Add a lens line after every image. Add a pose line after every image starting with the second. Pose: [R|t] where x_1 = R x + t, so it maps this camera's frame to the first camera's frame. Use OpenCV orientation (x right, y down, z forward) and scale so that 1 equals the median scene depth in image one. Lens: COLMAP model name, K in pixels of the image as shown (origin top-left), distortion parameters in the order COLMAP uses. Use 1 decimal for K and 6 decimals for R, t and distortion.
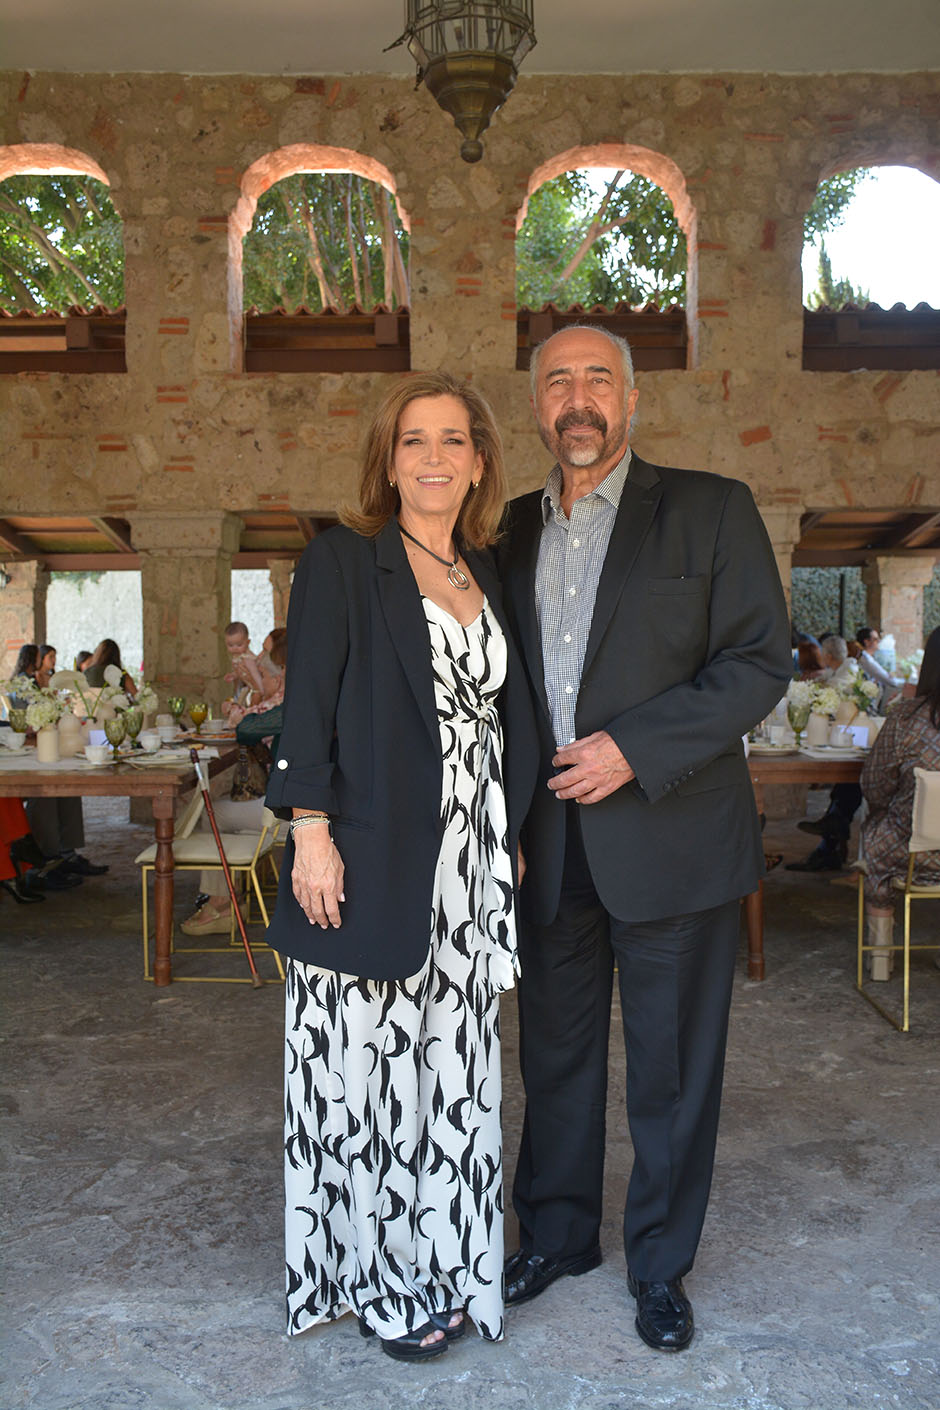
lens RADIAL K [[1346.7, 0, 470.0], [0, 1346.7, 705.0], [0, 0, 1]] dist [-0.088497, 0.208884]
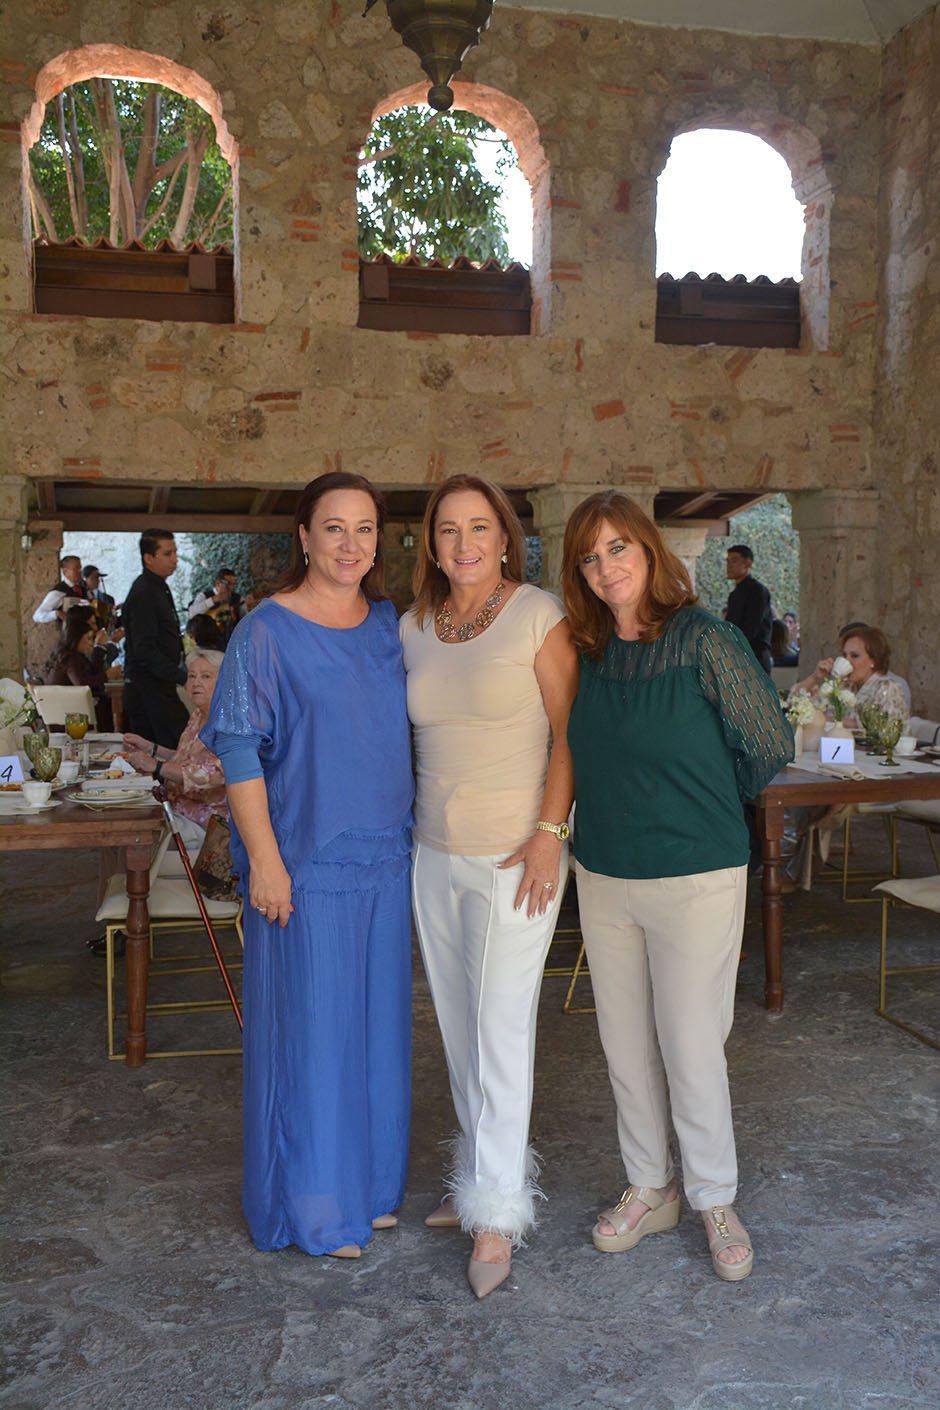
lens RADIAL K [[1431.0, 0, 470.0], [0, 1431.0, 705.0], [0, 0, 1]] dist [-0.067313, 0.252792]
pose [[0.967822, -0.015163, 0.251178, -0.138688], [0.007237, 0.999447, 0.032450, -0.026235], [-0.251531, -0.029588, 0.967397, 0.043215]]
